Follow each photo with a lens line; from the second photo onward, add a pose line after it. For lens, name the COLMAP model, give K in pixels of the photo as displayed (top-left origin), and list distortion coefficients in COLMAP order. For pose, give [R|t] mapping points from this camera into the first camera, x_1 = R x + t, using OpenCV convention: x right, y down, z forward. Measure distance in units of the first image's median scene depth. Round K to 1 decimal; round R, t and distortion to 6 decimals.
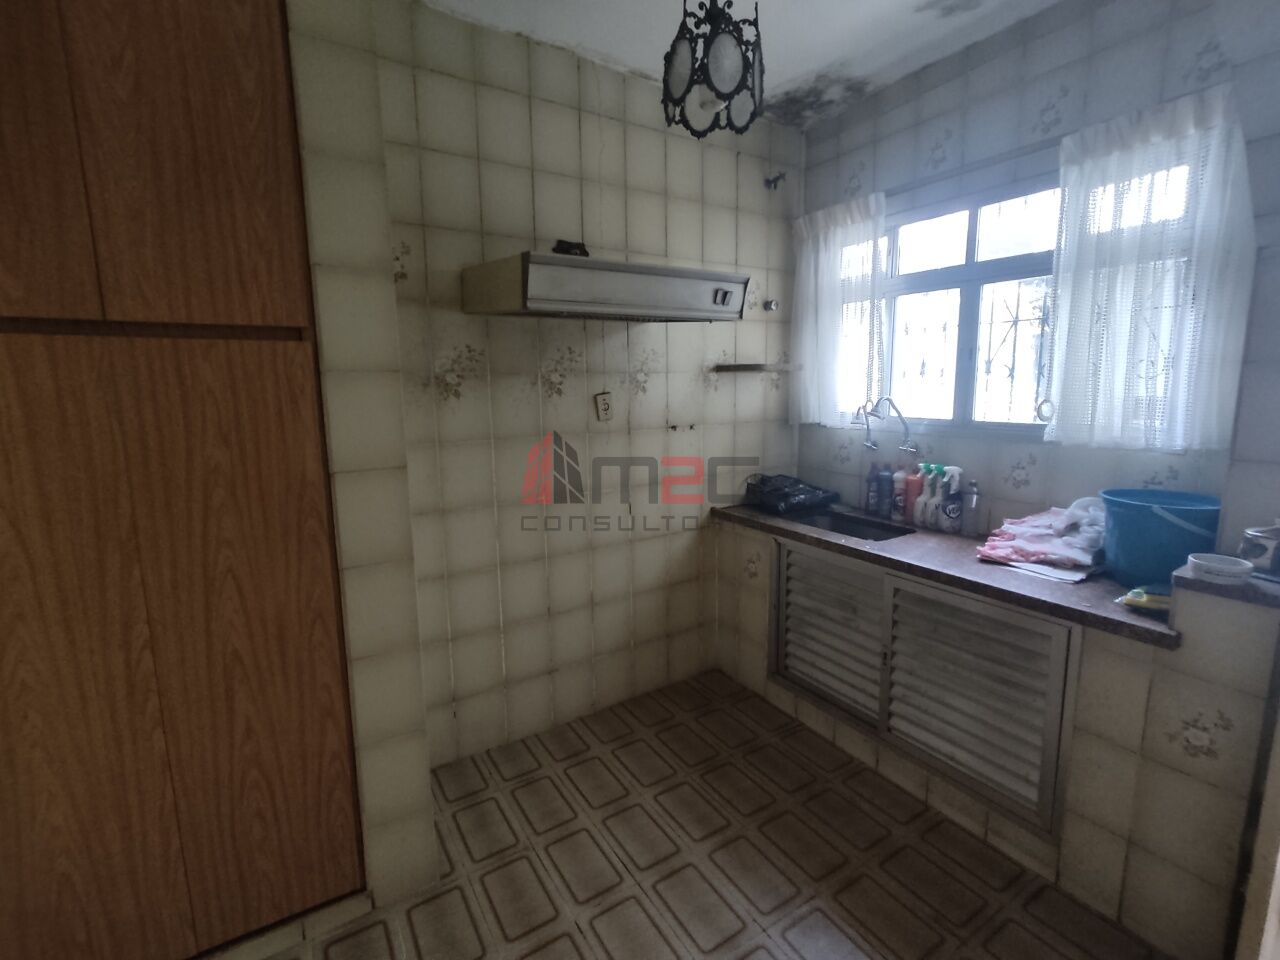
lens RADIAL K [[577.2, 0, 638.5], [0, 577.2, 470.6], [0, 0, 1]] dist [-0.001438, -0.000480]
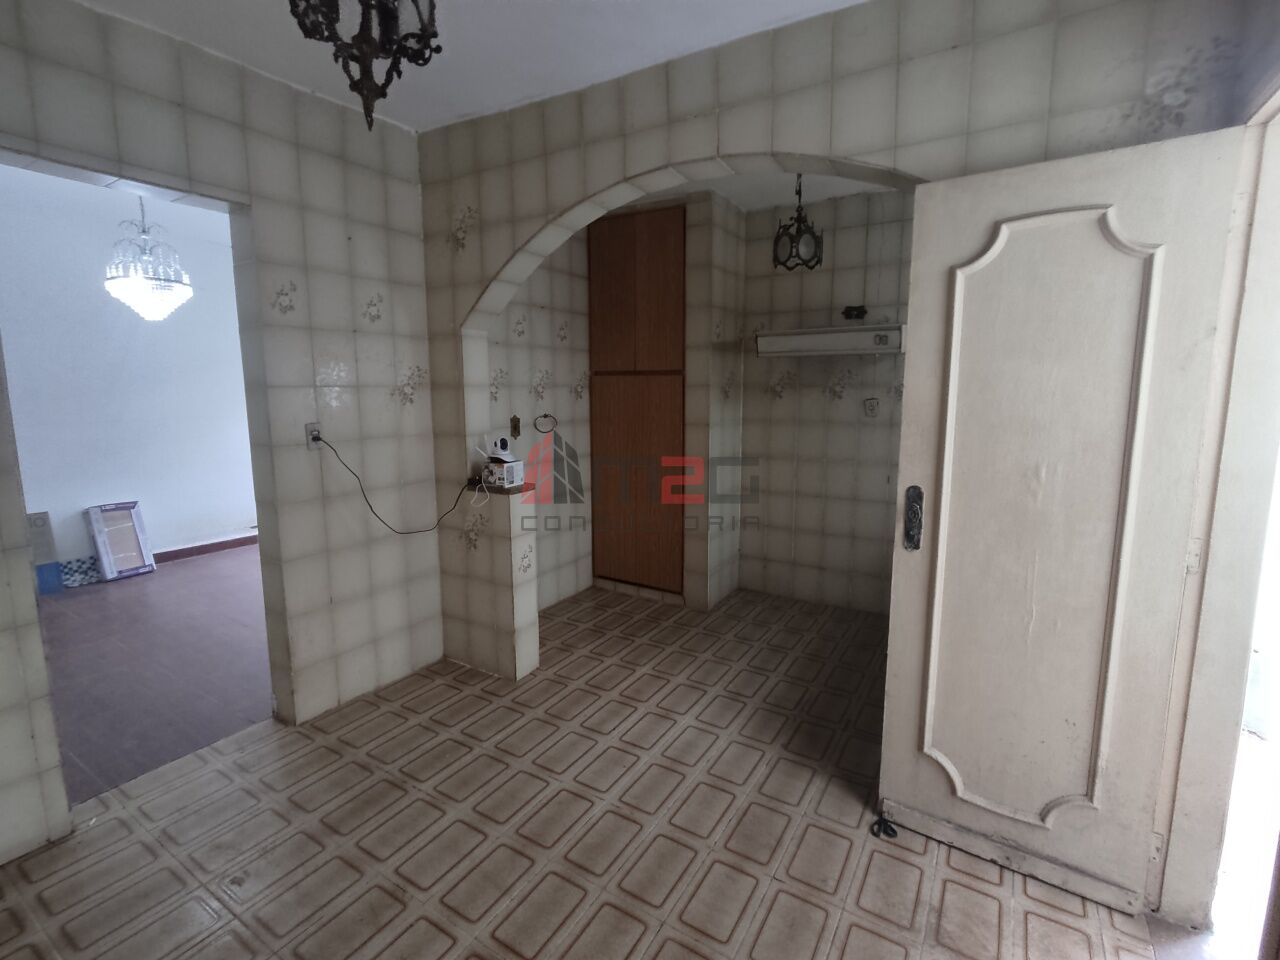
lens RADIAL K [[595.2, 0, 639.1], [0, 595.2, 470.9], [0, 0, 1]] dist [-0.001156, -0.000295]
pose [[0.439244, 0.136229, -0.887979, 1.268856], [-0.145798, 0.986142, 0.079169, 0.022734], [0.886458, 0.094691, 0.453018, -0.285407]]
